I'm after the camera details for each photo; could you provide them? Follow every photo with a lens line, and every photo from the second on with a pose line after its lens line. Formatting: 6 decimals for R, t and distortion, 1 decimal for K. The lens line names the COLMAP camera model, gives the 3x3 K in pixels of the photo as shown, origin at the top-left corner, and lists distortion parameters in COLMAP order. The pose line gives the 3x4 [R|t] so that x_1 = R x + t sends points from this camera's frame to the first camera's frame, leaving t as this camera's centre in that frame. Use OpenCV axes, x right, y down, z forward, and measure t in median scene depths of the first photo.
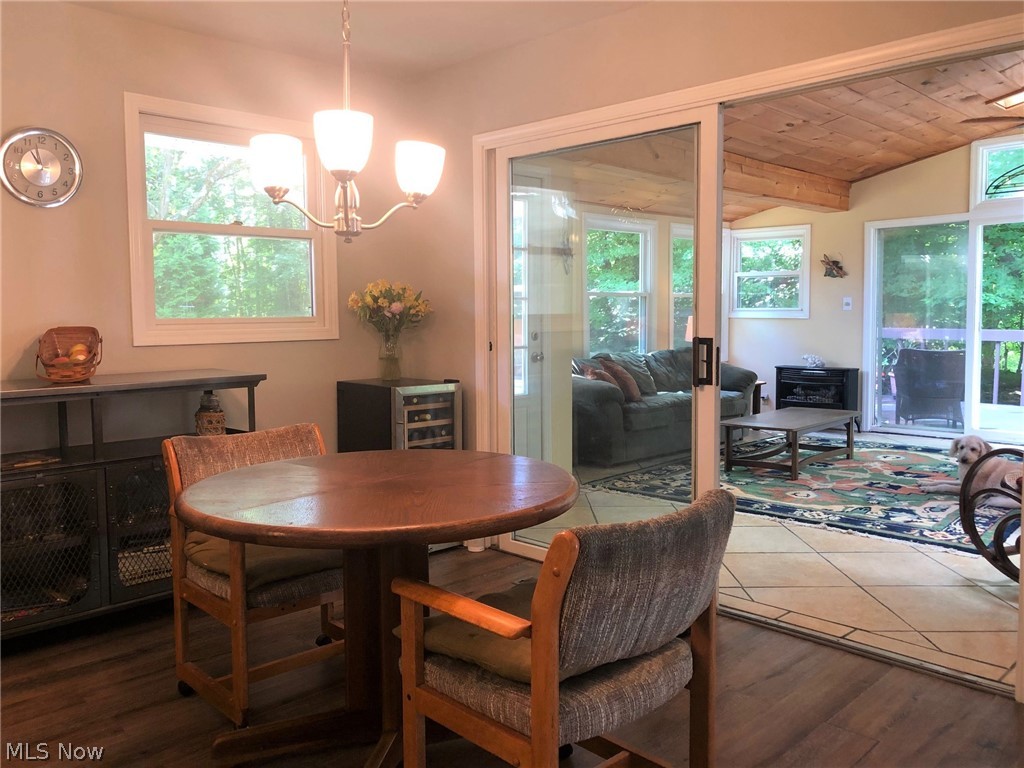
lens RADIAL K [[832.8, 0, 498.4], [0, 832.8, 379.1], [0, 0, 1]] dist [0.079131, -0.140179]
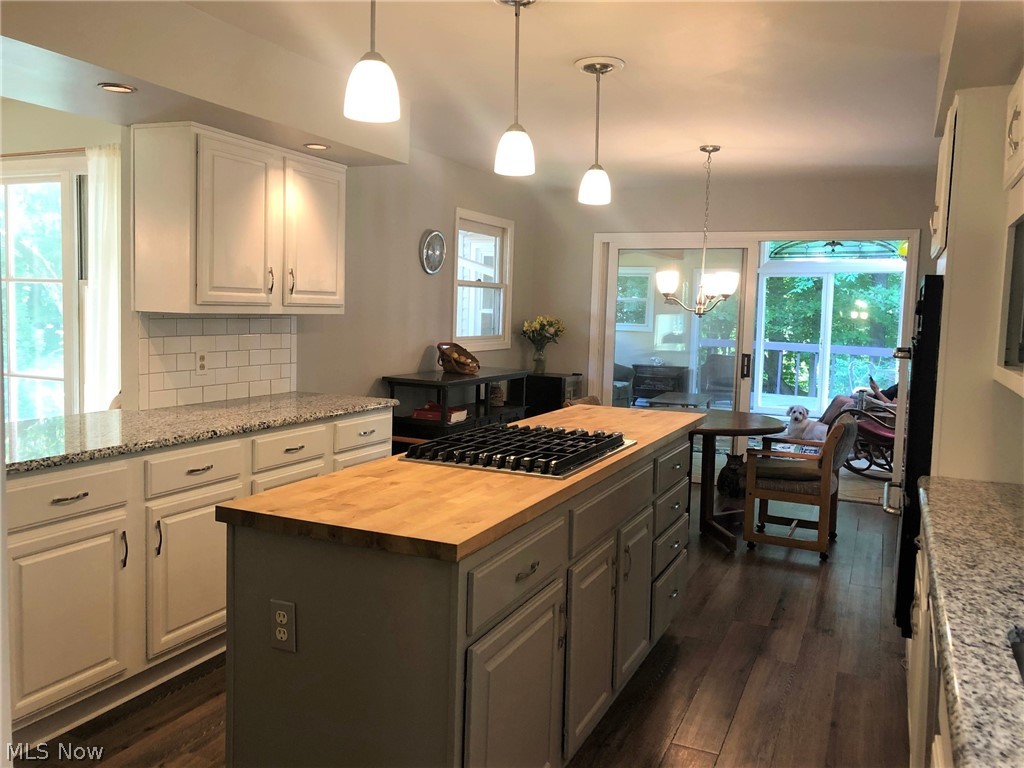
lens RADIAL K [[832.8, 0, 498.4], [0, 832.8, 379.1], [0, 0, 1]] dist [0.079131, -0.140179]
pose [[0.935001, -0.000424, 0.354645, -0.666779], [-0.002189, 0.999973, 0.006966, 0.000581], [-0.354638, -0.007290, 0.934975, -0.438333]]
